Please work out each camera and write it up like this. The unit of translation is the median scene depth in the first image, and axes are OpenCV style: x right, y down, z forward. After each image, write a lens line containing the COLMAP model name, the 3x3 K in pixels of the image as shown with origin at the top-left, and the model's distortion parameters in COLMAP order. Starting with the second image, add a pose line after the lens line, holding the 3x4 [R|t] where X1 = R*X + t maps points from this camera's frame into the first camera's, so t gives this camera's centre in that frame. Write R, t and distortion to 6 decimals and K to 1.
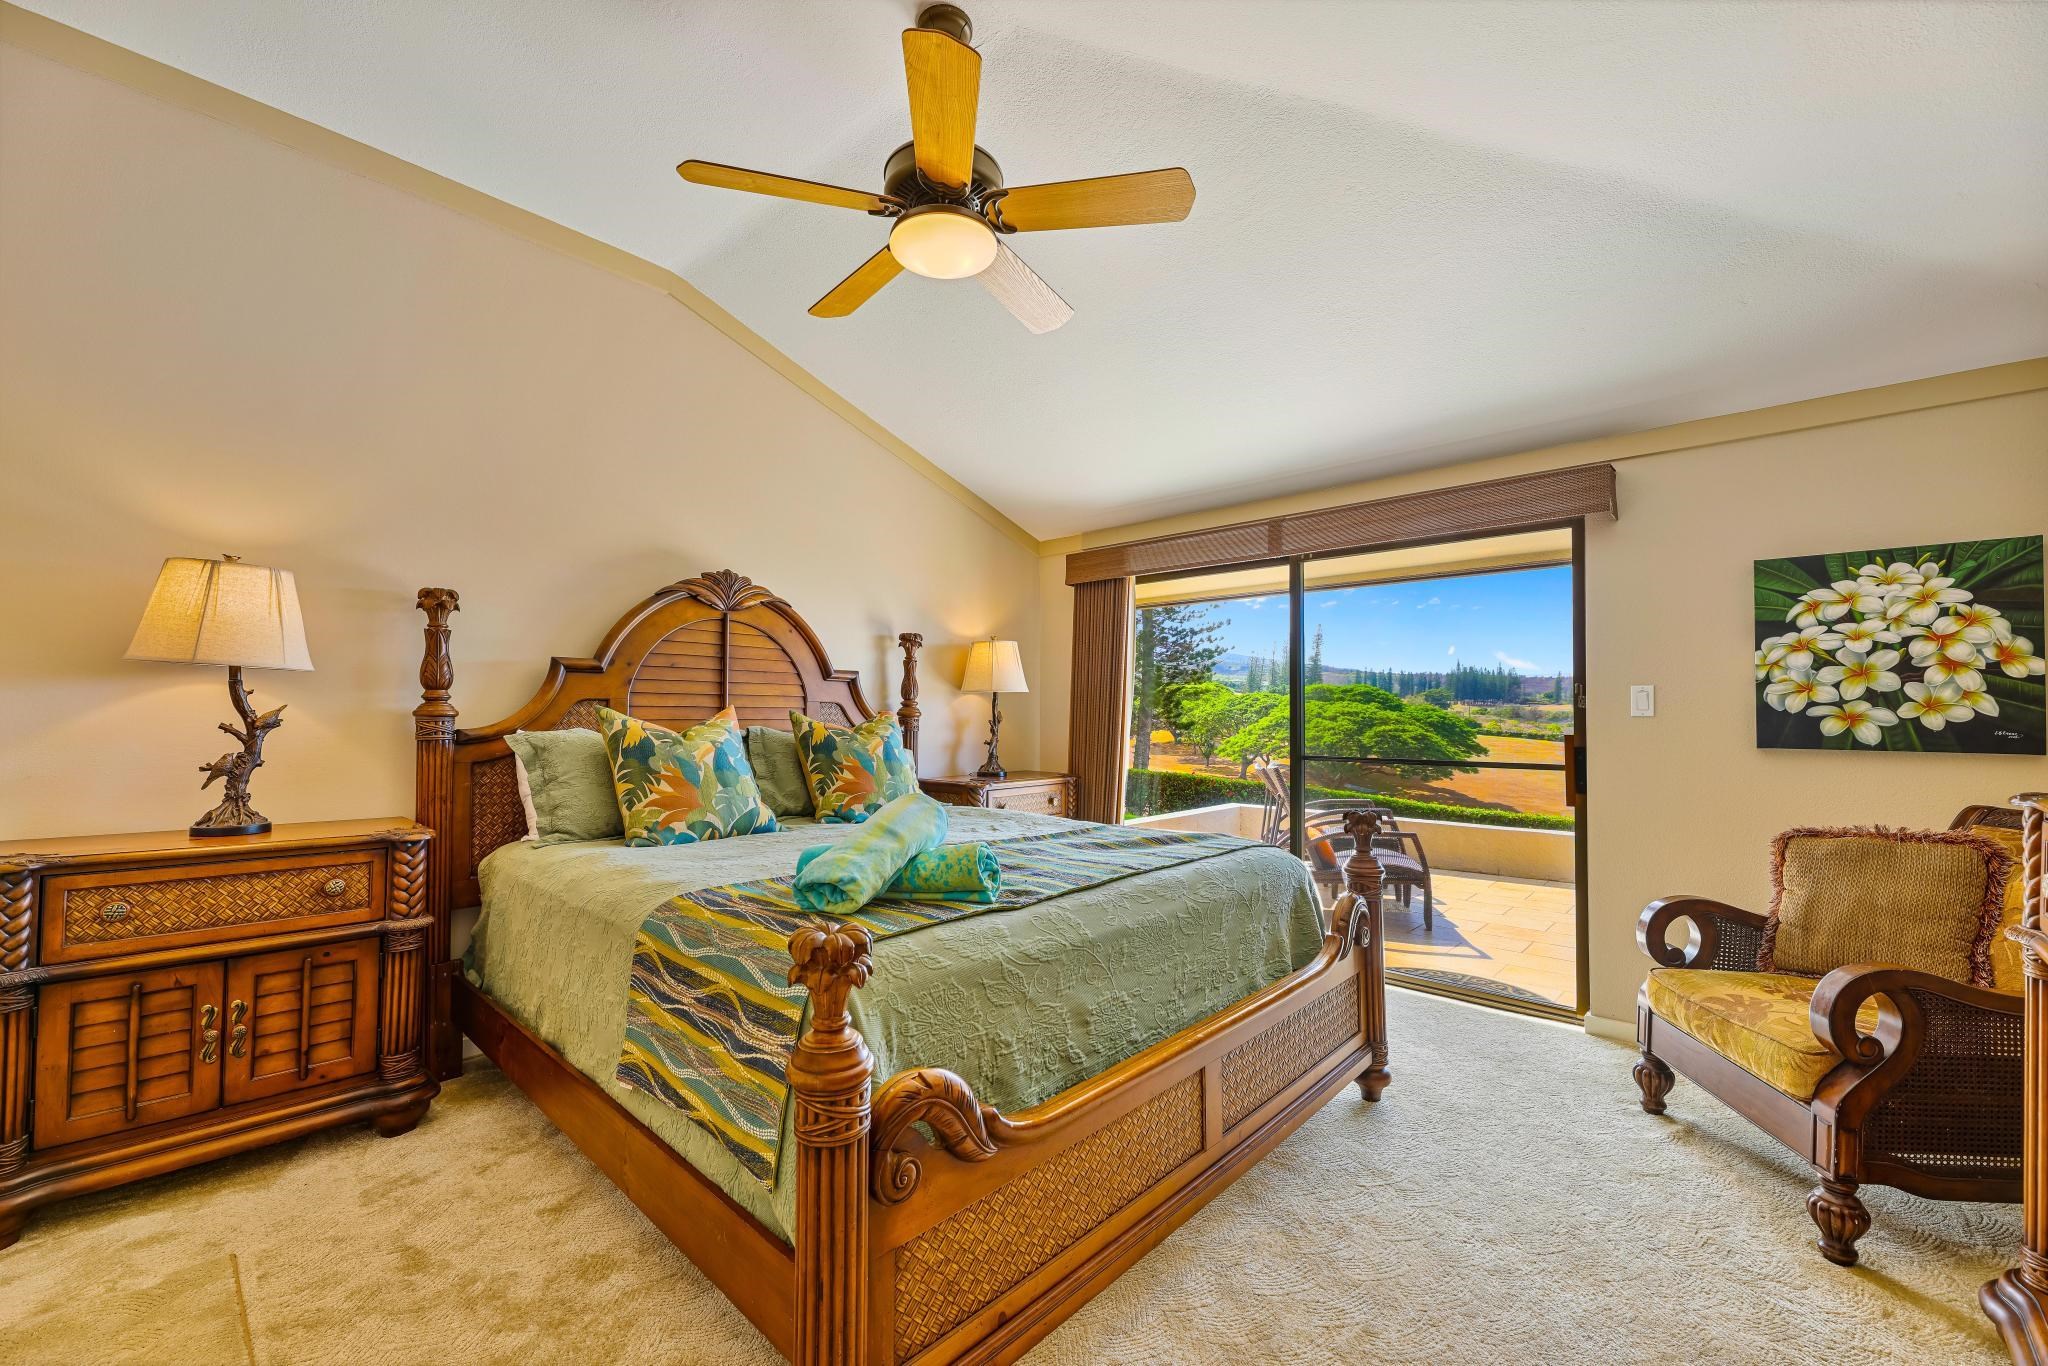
lens RADIAL K [[826.4, 0, 1038.7], [0, 826.4, 688.0], [0, 0, 1]] dist [-0.002106, -0.000133]
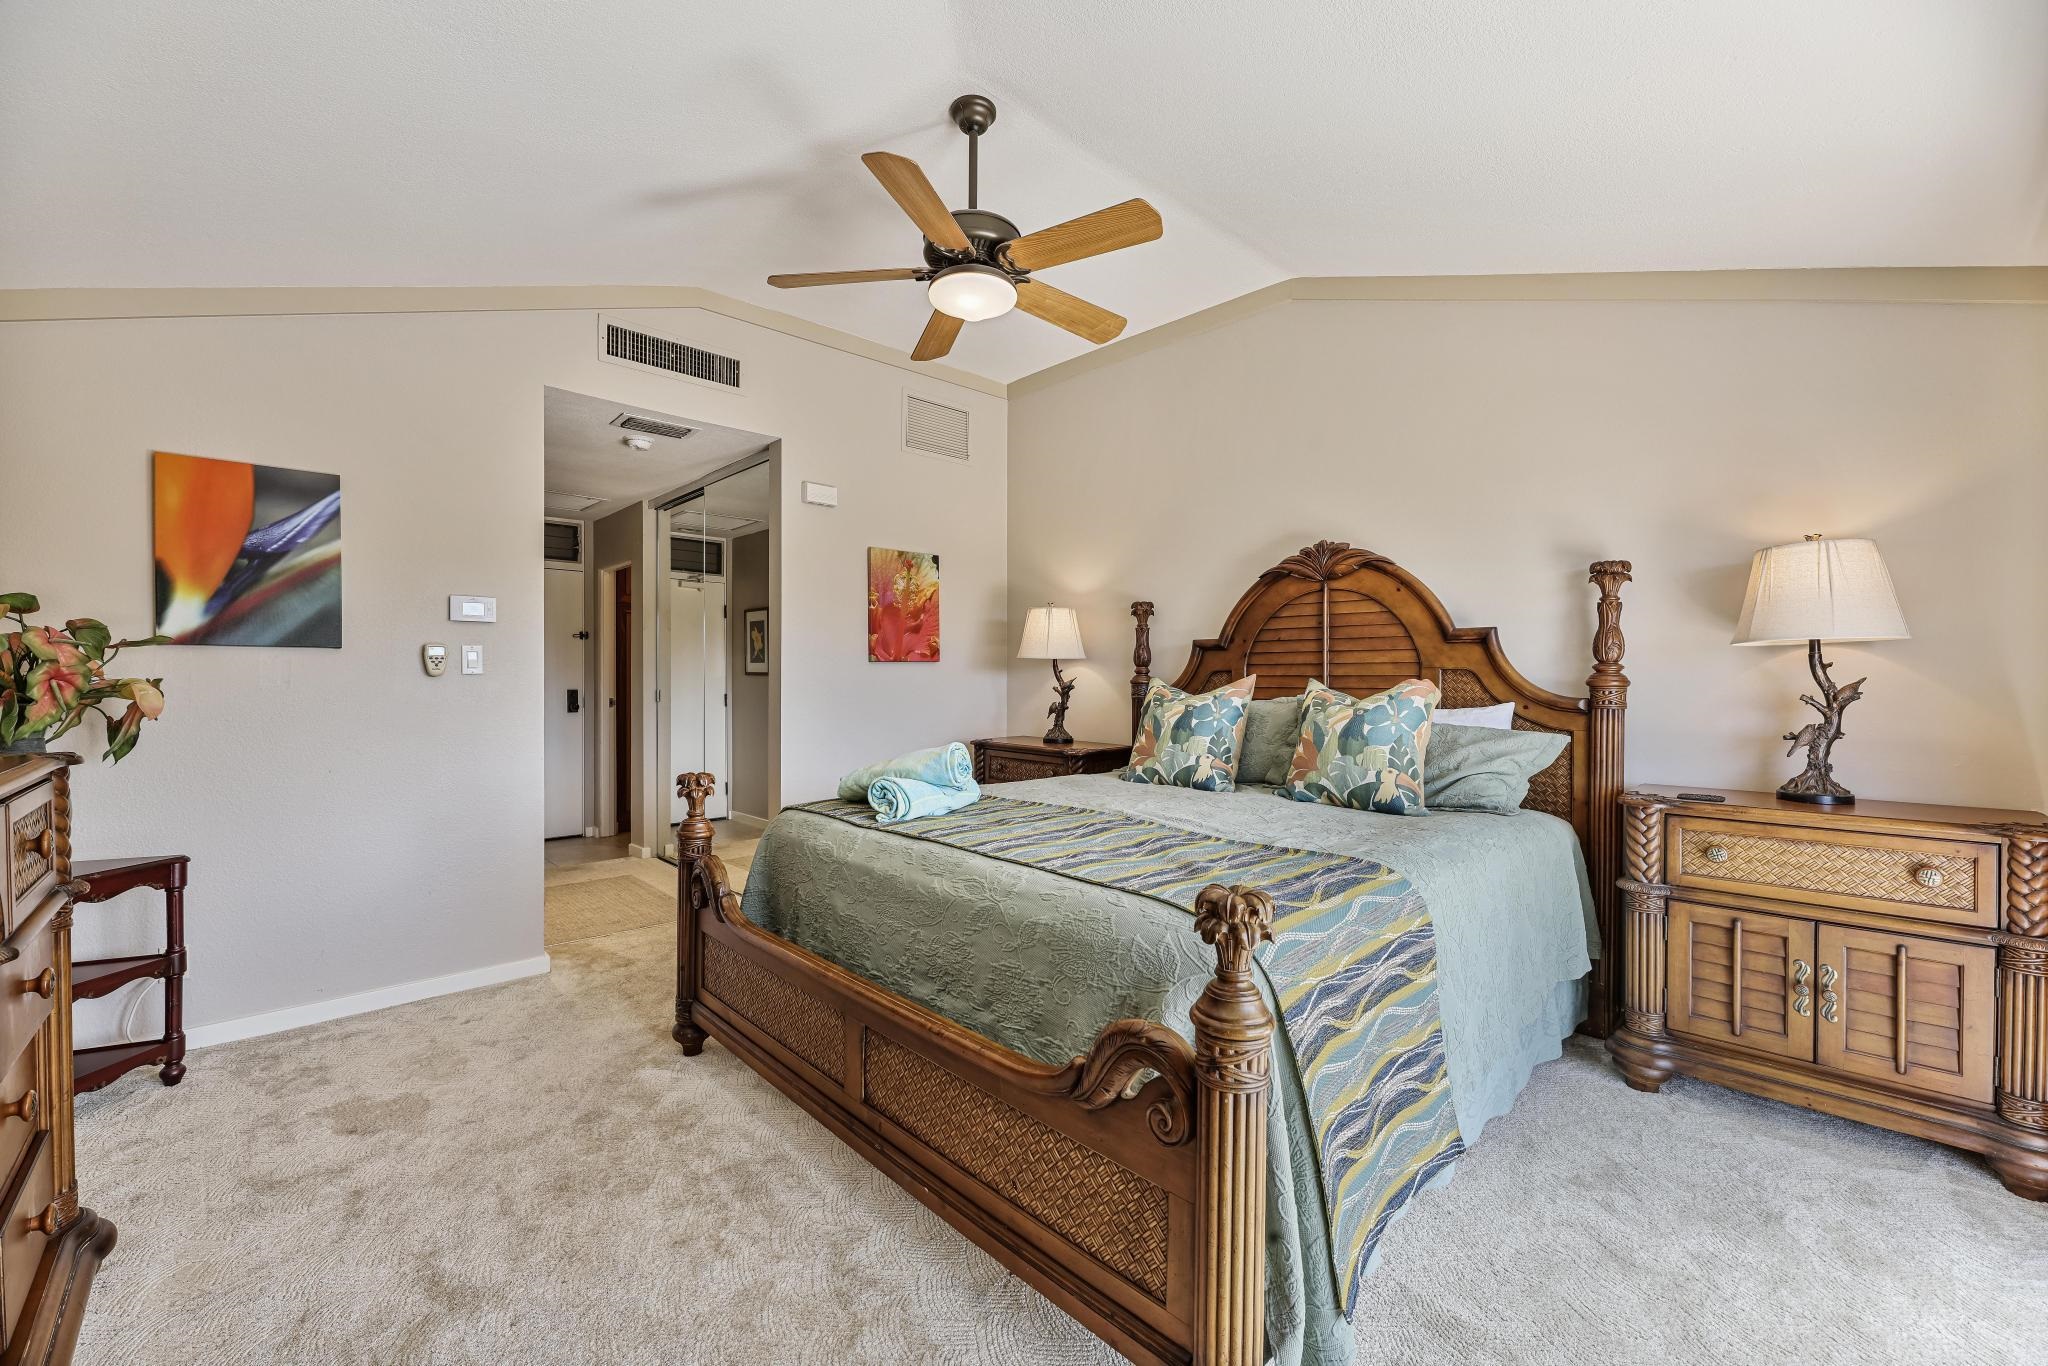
lens RADIAL K [[826.4, 0, 1038.7], [0, 826.4, 688.0], [0, 0, 1]] dist [-0.002106, -0.000133]
pose [[-0.073028, 0.005428, -0.997315, 0.696458], [0.028621, 0.999585, 0.003344, 0.025973], [0.996919, -0.028300, -0.073153, 0.760399]]
